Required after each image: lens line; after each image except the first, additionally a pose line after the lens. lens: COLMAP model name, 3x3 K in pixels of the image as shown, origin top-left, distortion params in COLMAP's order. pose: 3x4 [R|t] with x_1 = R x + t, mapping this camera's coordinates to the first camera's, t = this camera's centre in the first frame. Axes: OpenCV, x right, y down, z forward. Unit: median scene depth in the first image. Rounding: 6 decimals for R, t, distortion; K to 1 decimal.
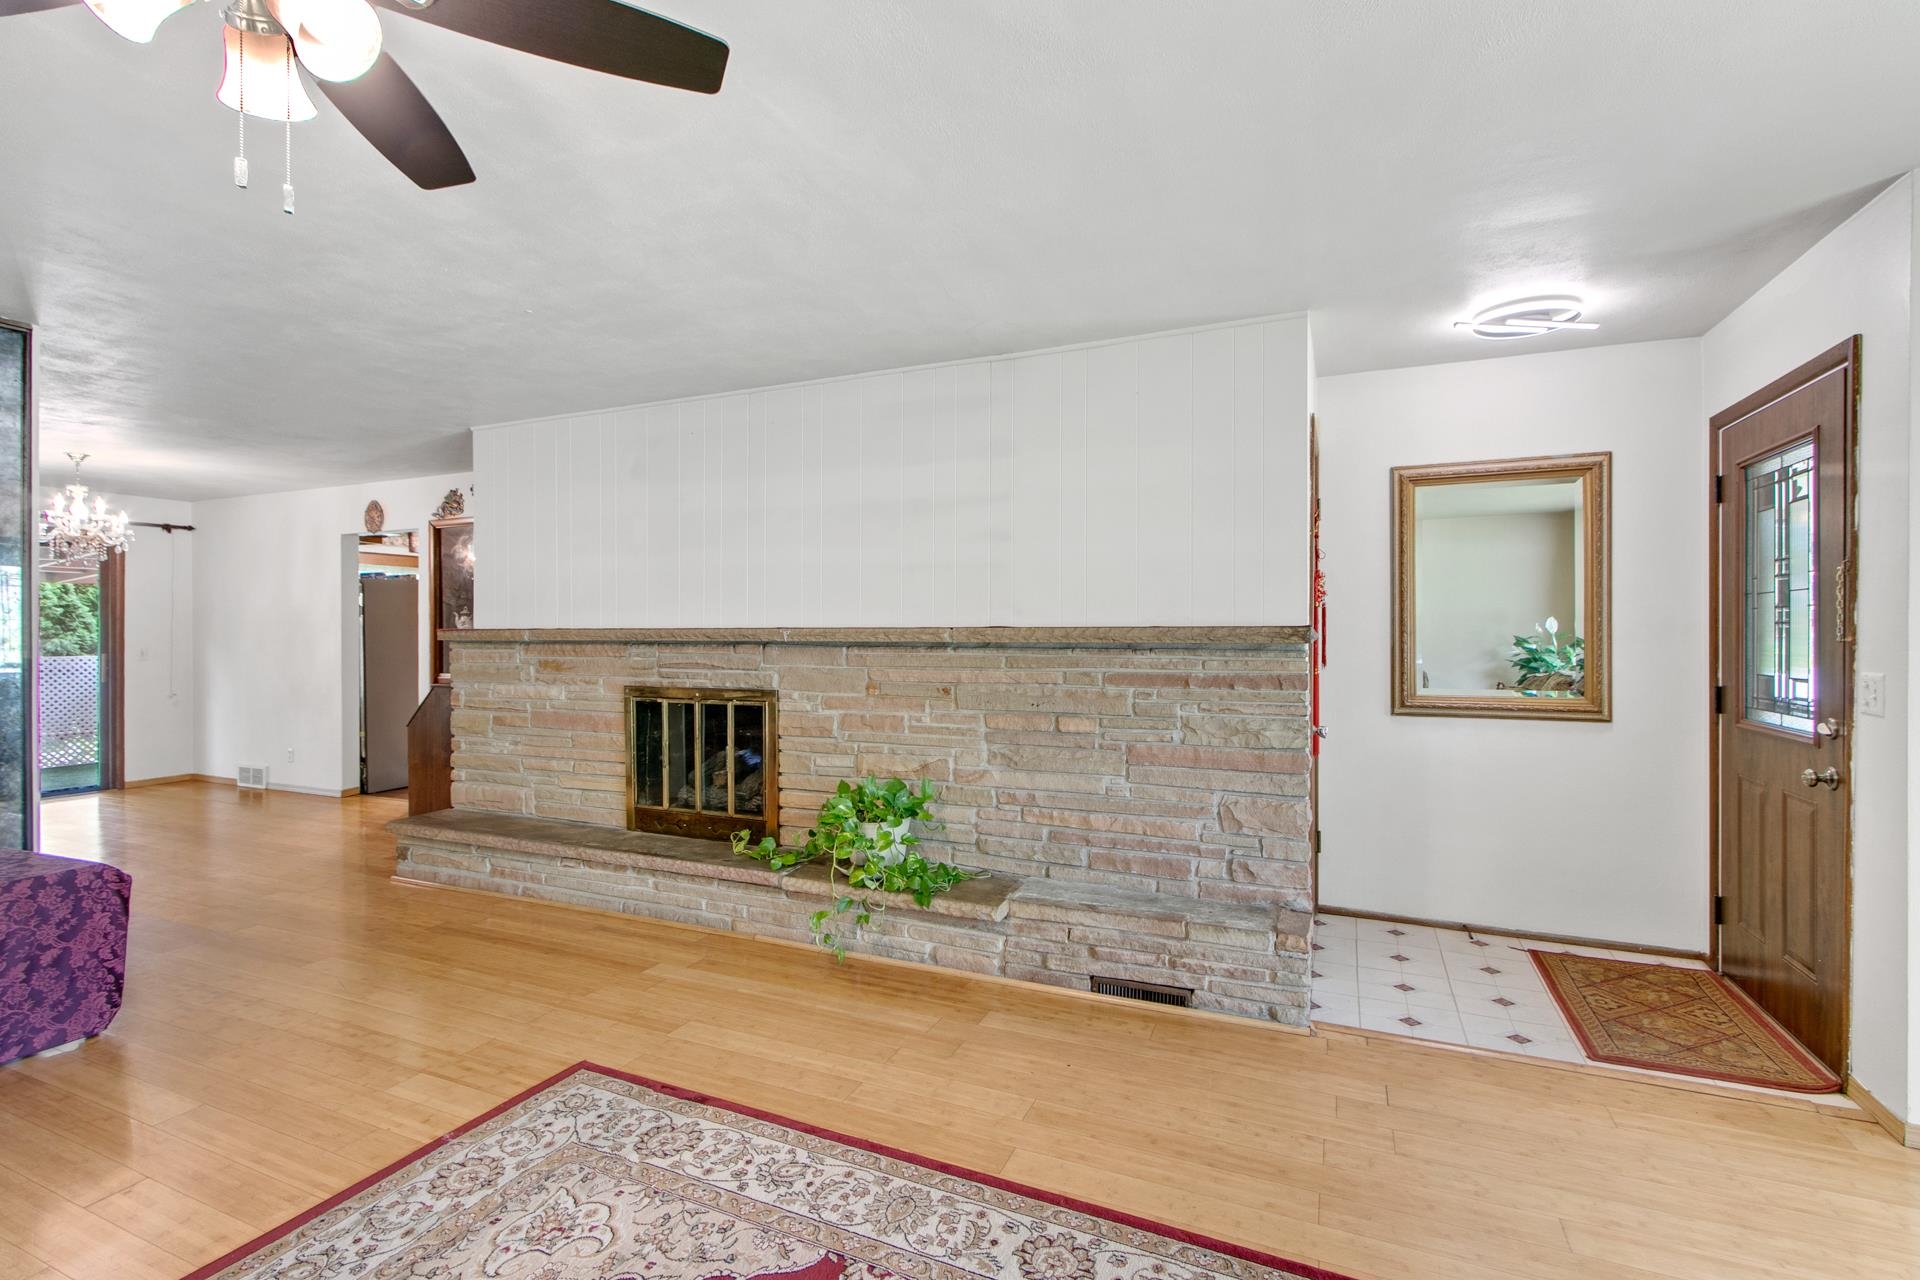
lens RADIAL K [[871.0, 0, 943.4], [0, 871.0, 633.1], [0, 0, 1]] dist [-0.002898, -0.000856]
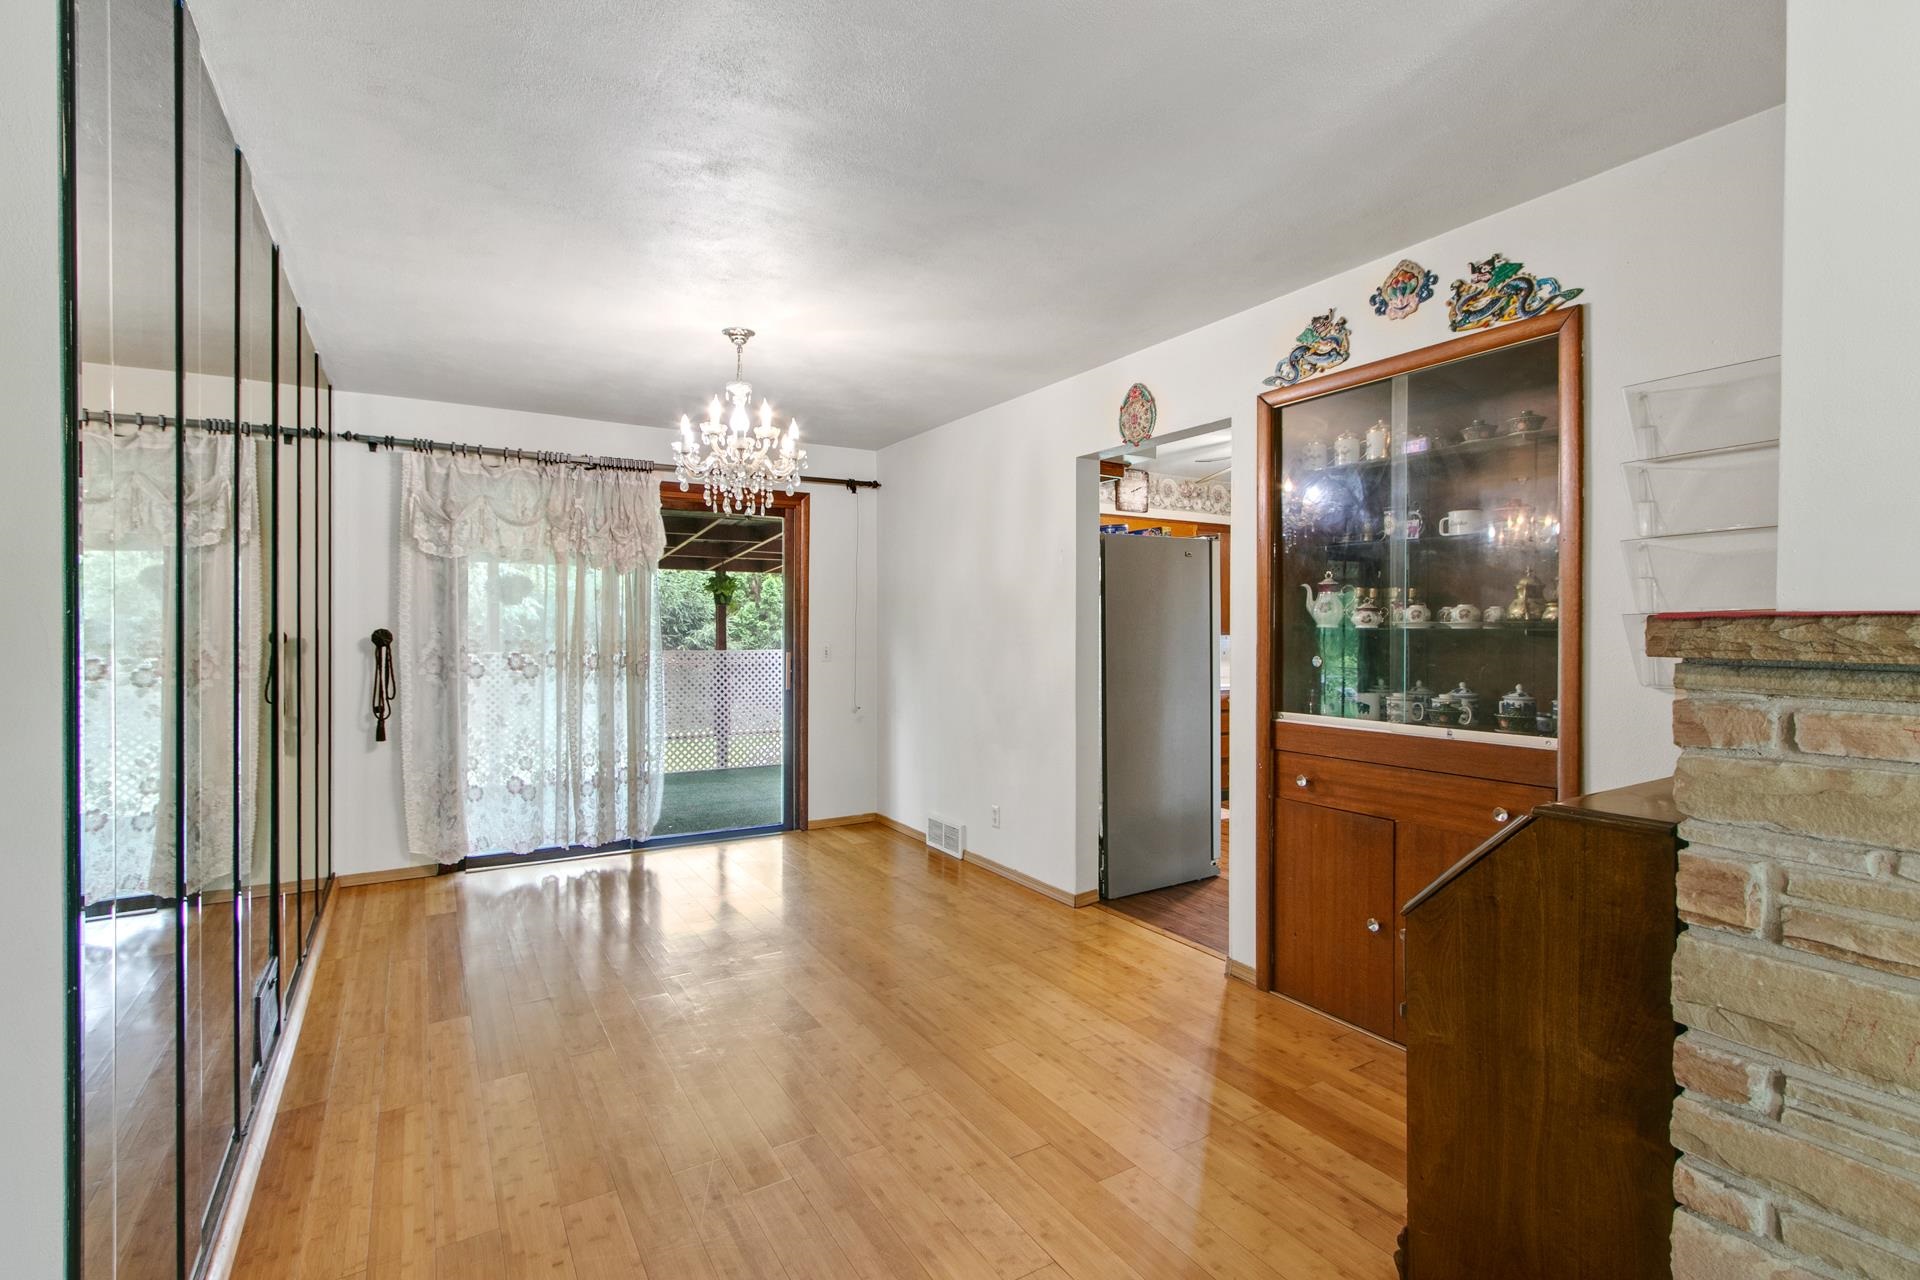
lens RADIAL K [[871.0, 0, 965.4], [0, 871.0, 632.3], [0, 0, 1]] dist [-0.002898, -0.000856]
pose [[0.823981, 0.006627, -0.566579, -0.410529], [-0.003328, 0.999971, 0.006856, 0.000194], [0.566608, -0.003764, 0.823979, 0.463257]]
